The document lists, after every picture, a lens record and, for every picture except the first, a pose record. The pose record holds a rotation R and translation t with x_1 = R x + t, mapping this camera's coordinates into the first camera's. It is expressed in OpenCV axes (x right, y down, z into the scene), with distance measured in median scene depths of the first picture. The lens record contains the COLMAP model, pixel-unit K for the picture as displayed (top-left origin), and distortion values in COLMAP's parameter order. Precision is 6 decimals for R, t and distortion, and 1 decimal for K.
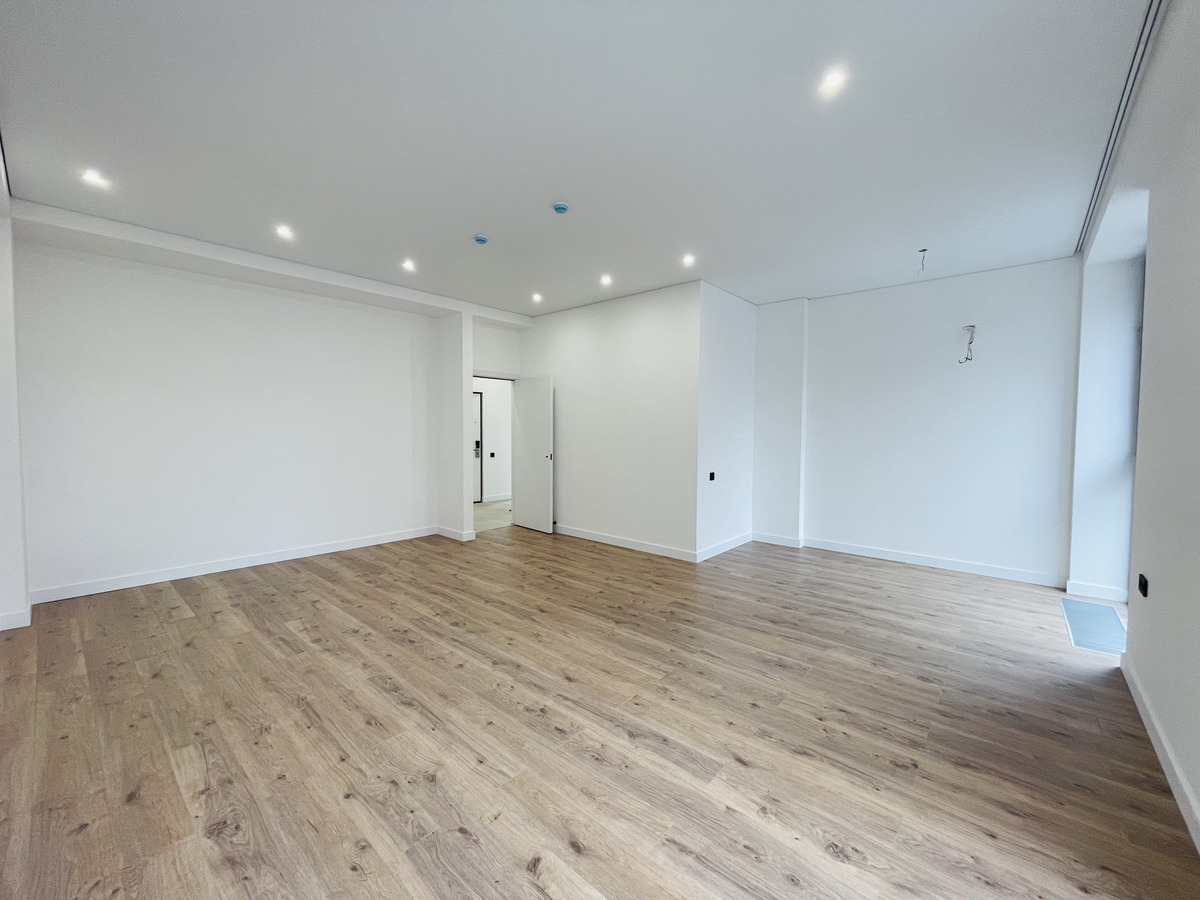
lens RADIAL K [[483.5, 0, 595.0], [0, 483.5, 447.3], [0, 0, 1]] dist [-0.001394, 0.000354]
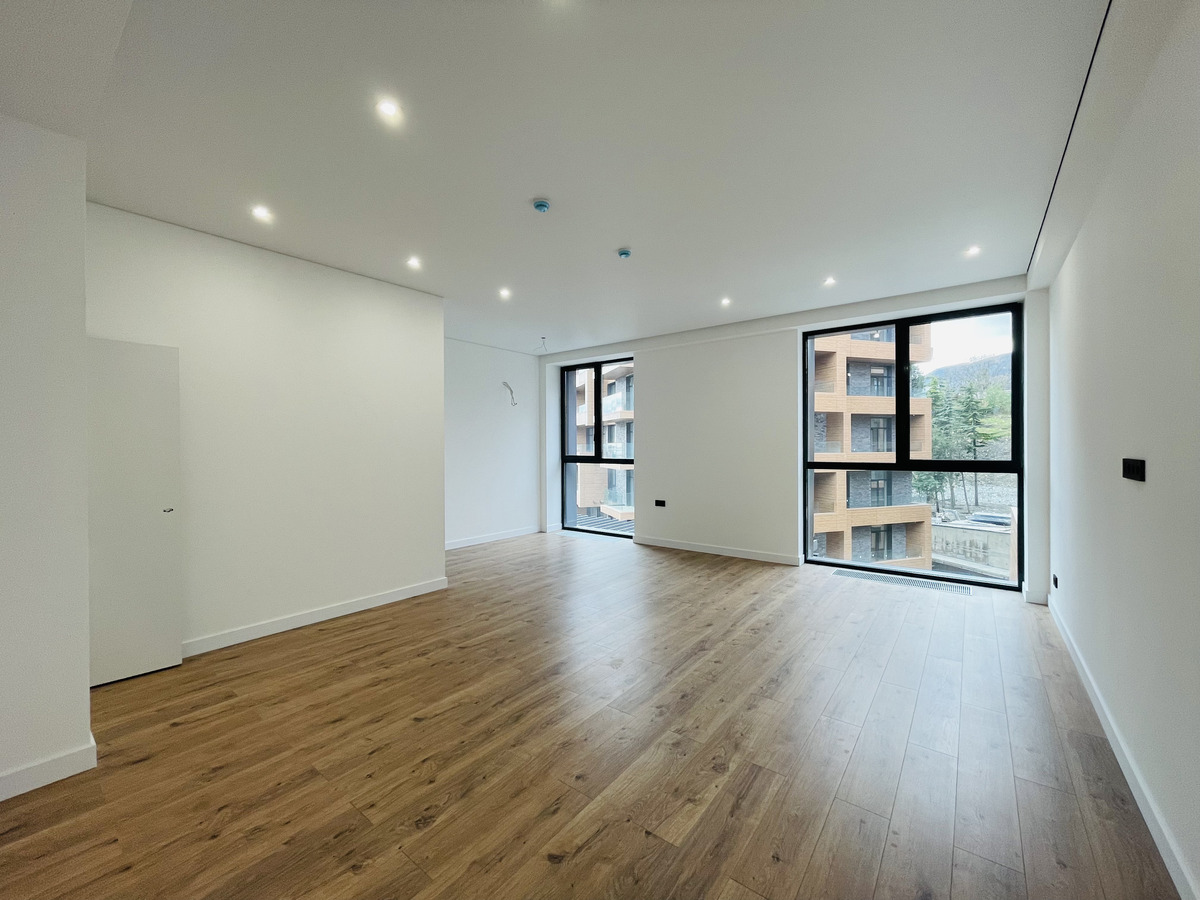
lens RADIAL K [[483.5, 0, 595.0], [0, 483.5, 447.3], [0, 0, 1]] dist [-0.001394, 0.000354]
pose [[-0.058023, -0.006161, 0.998296, -1.146994], [0.048483, 0.998784, 0.008982, -0.053377], [-0.997137, 0.048922, -0.057654, 1.108233]]
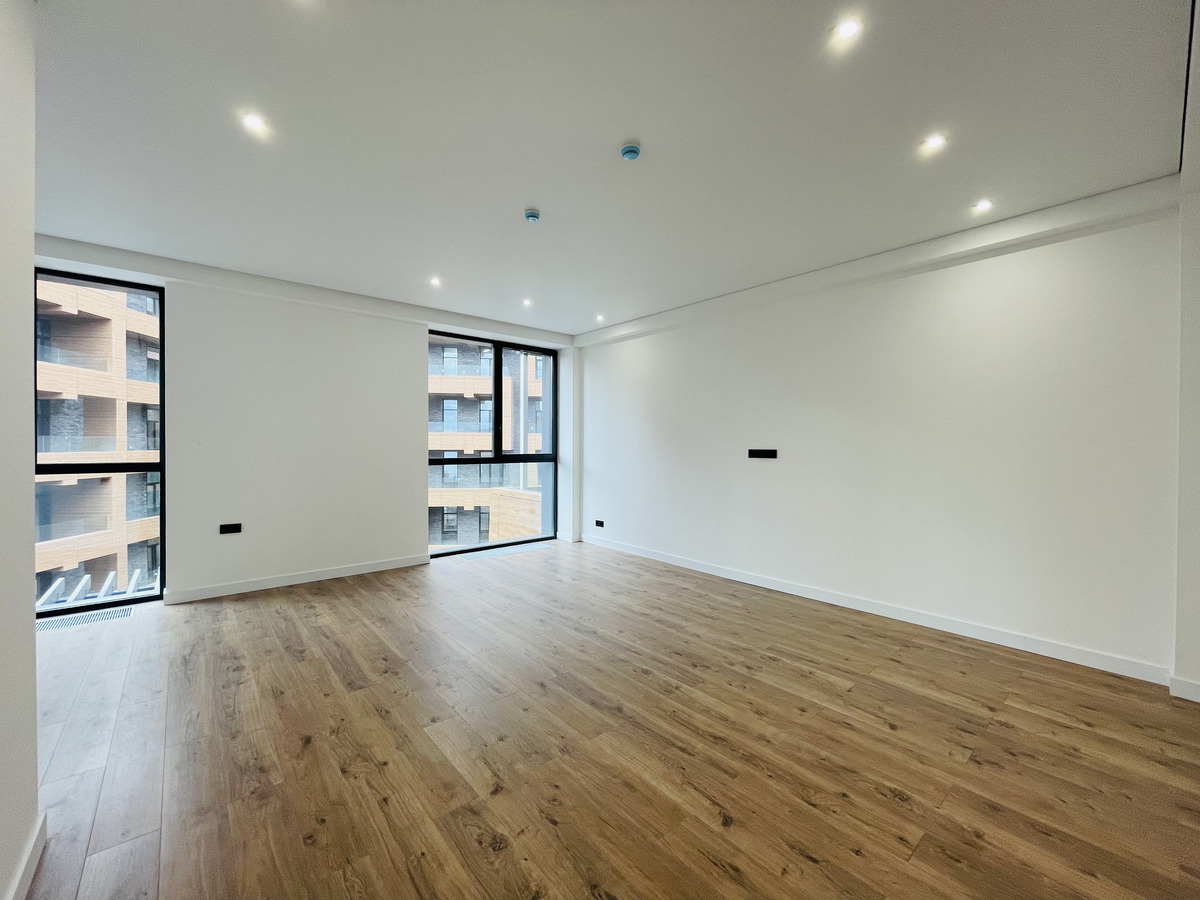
lens RADIAL K [[483.5, 0, 595.0], [0, 483.5, 447.3], [0, 0, 1]] dist [-0.001394, 0.000354]
pose [[-0.990529, -0.011326, 0.136838, -0.318256], [-0.004456, 0.998719, 0.050413, -0.080038], [-0.137233, 0.049326, -0.989310, 1.882389]]
